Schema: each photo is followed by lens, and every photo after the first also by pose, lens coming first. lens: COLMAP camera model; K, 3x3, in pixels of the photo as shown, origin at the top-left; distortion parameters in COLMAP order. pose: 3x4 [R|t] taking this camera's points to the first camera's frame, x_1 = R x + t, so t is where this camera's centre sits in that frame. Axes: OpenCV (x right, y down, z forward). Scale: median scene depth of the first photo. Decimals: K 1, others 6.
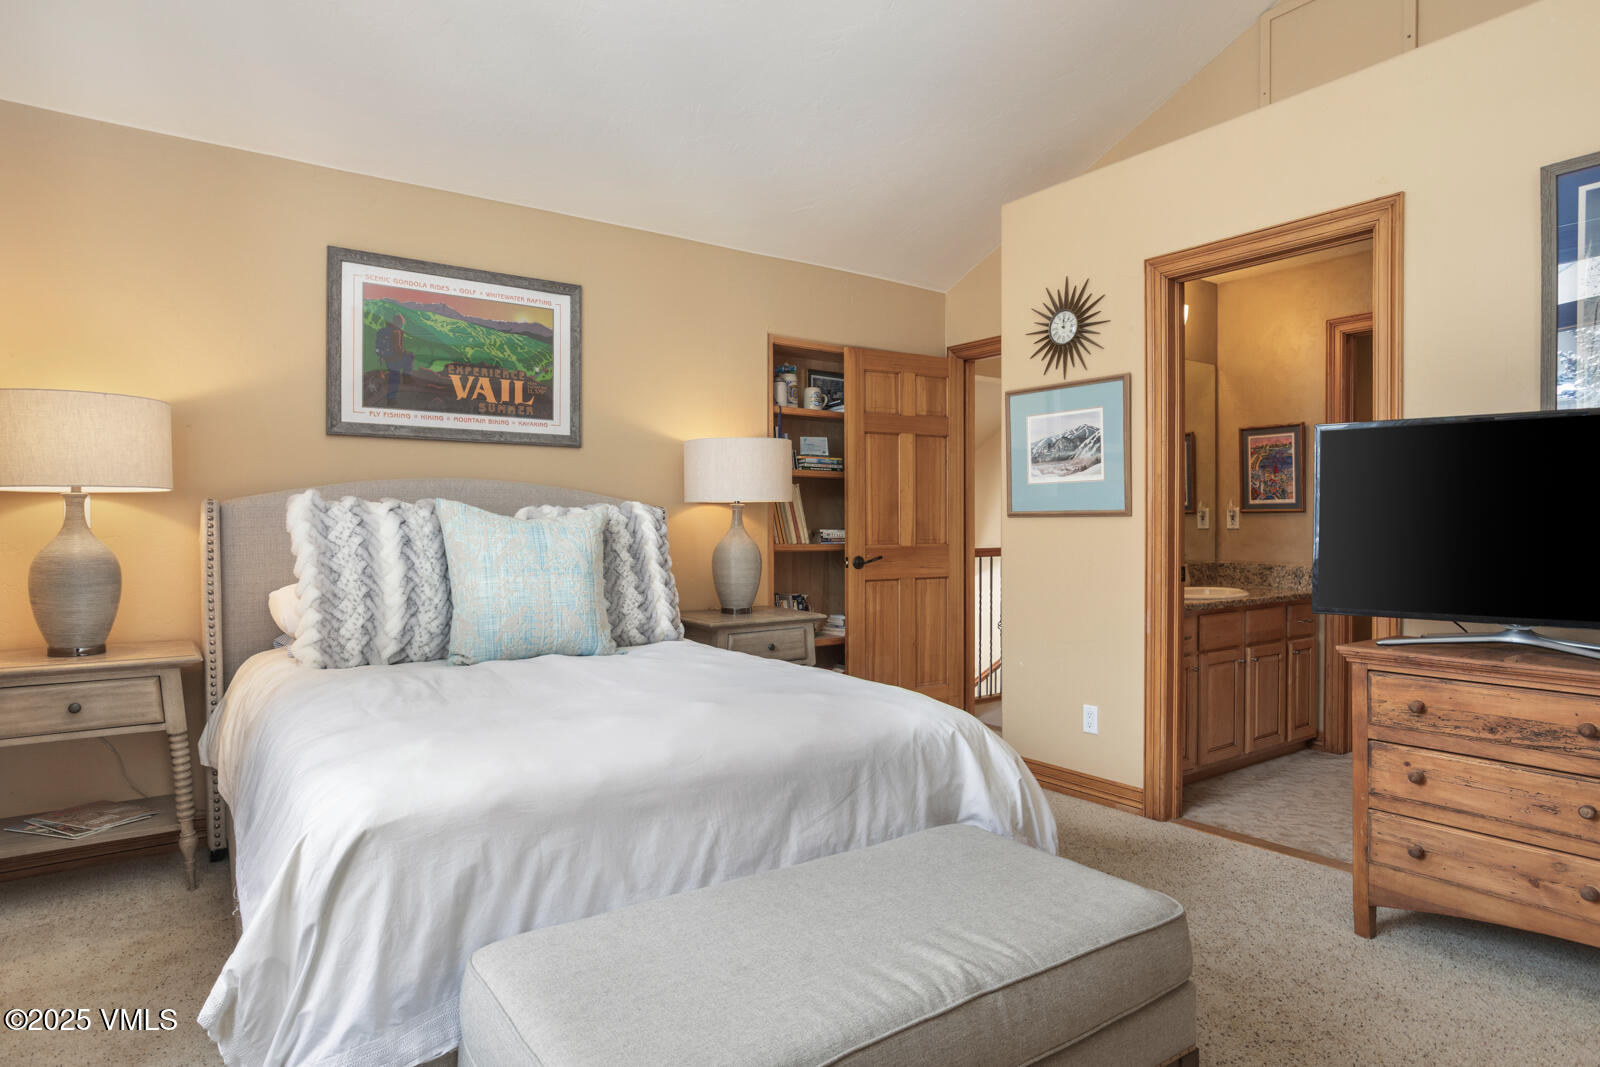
lens RADIAL K [[896.5, 0, 800.0], [0, 896.5, 533.5], [0, 0, 1]] dist [-0.034832, 0.001067]
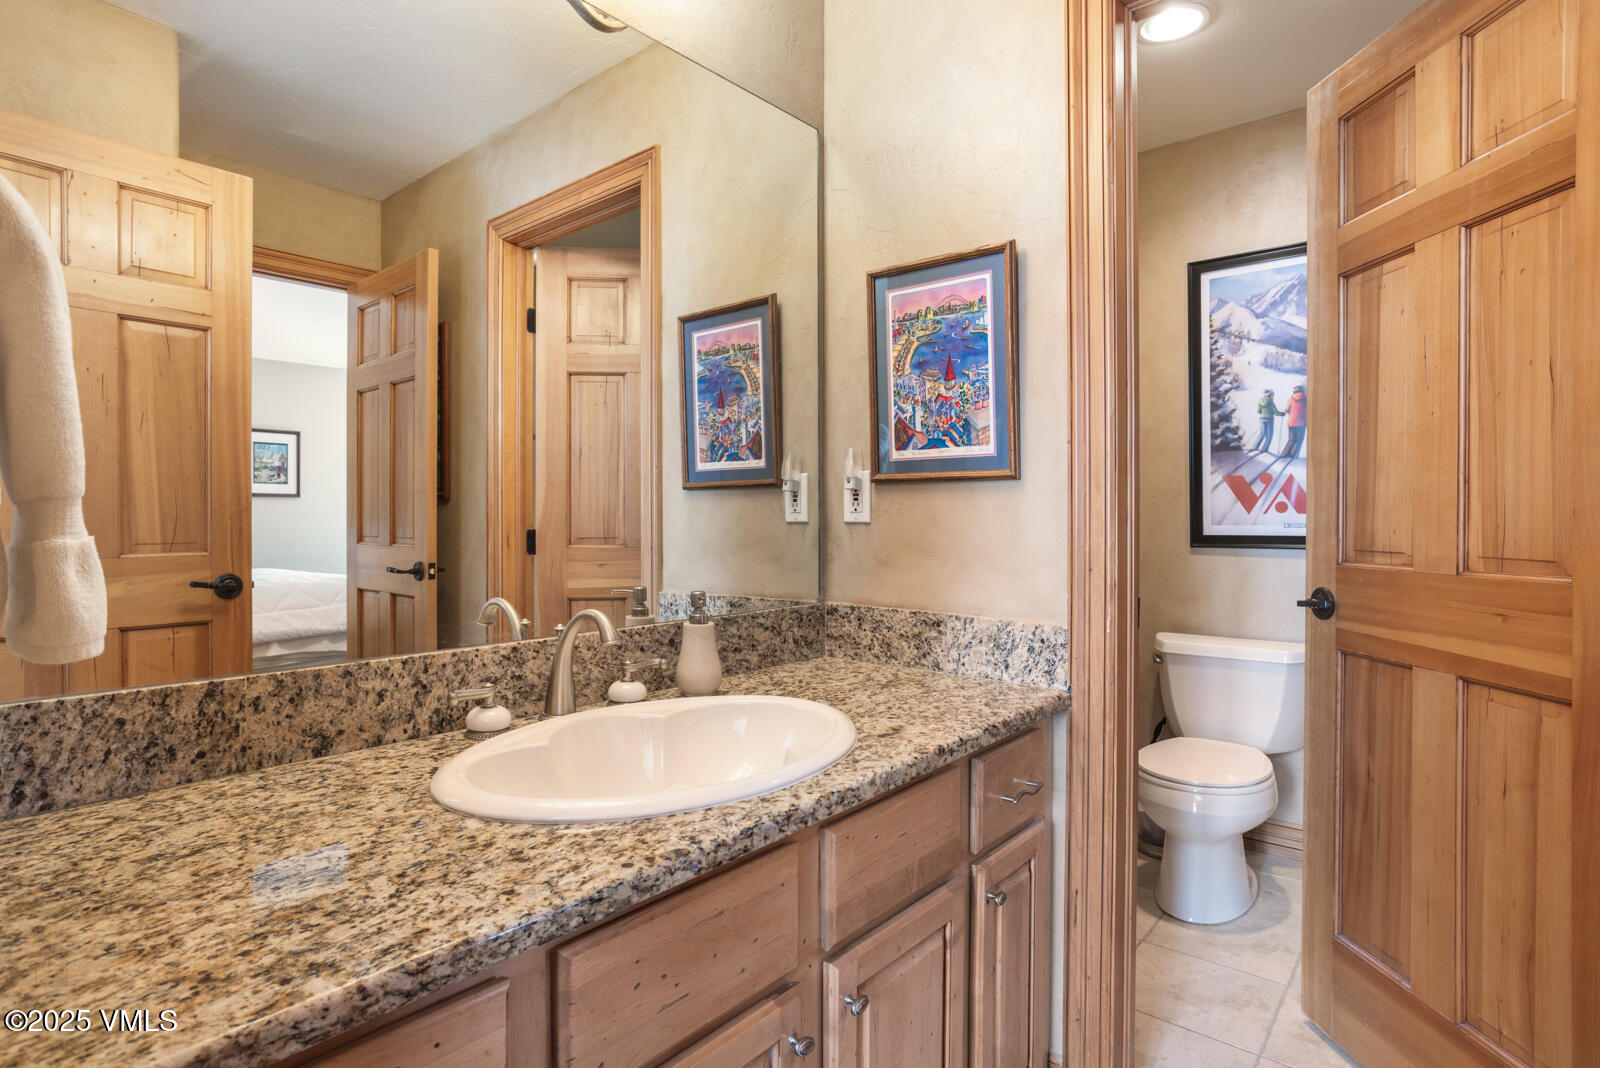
lens RADIAL K [[838.9, 0, 796.8], [0, 838.9, 526.2], [0, 0, 1]] dist [-0.065083, 0.000030]
pose [[0.963937, -0.004595, 0.266093, 0.366843], [0.004776, 0.999989, -0.000030, -0.003777], [-0.266089, 0.001299, 0.963947, 0.651867]]
